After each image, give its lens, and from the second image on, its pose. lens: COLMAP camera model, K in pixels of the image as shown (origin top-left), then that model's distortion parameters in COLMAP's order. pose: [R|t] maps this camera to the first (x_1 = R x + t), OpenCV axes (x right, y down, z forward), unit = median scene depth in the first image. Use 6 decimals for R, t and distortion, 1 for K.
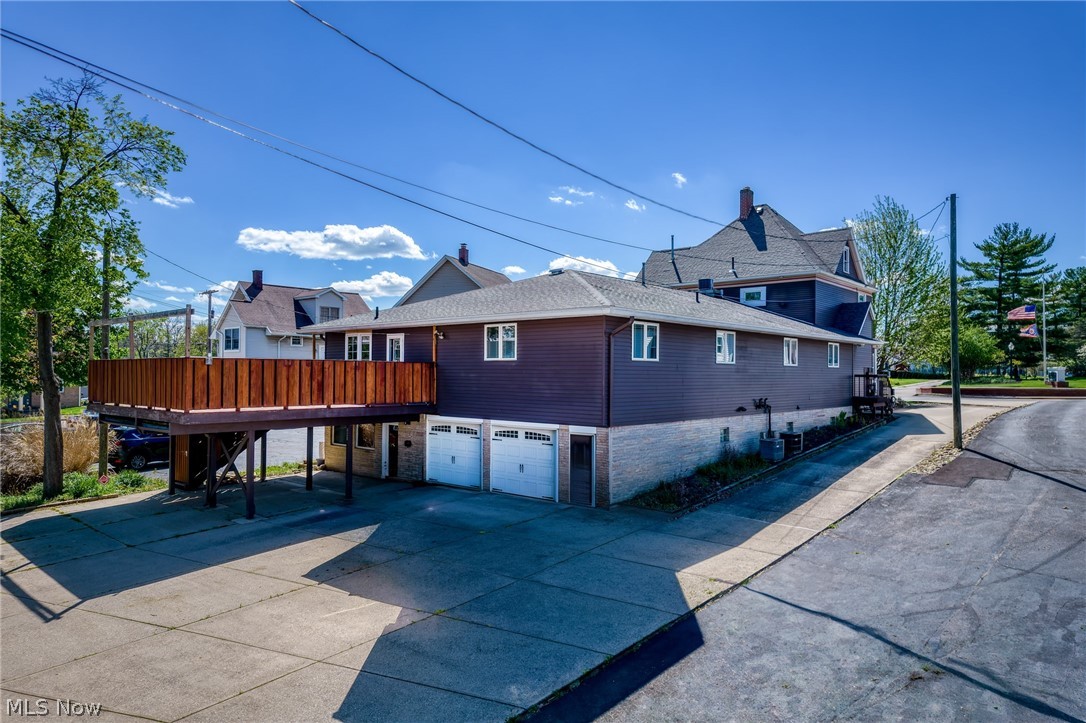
lens RADIAL K [[688.3, 0, 546.6], [0, 688.3, 373.6], [0, 0, 1]] dist [0.005467, 0.000568]
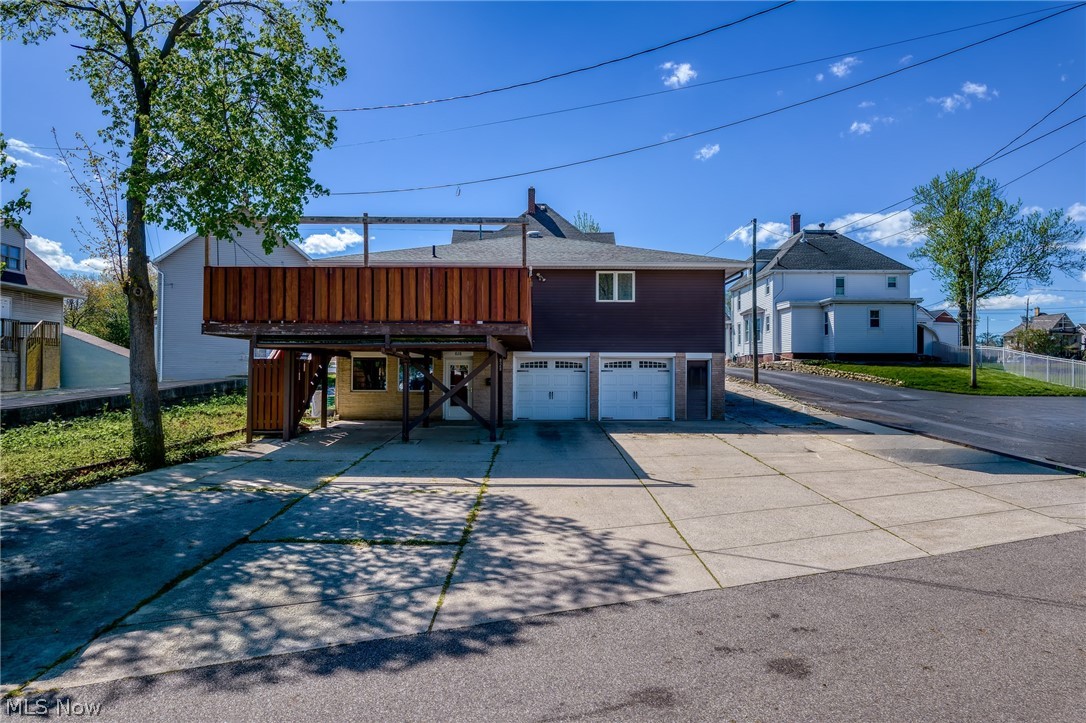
lens RADIAL K [[688.3, 0, 546.6], [0, 688.3, 373.6], [0, 0, 1]] dist [0.005467, 0.000568]
pose [[0.744439, 0.000190, 0.667691, -0.926942], [0.002700, 0.999991, -0.003295, 0.105544], [-0.667685, 0.004256, 0.744431, 0.194497]]
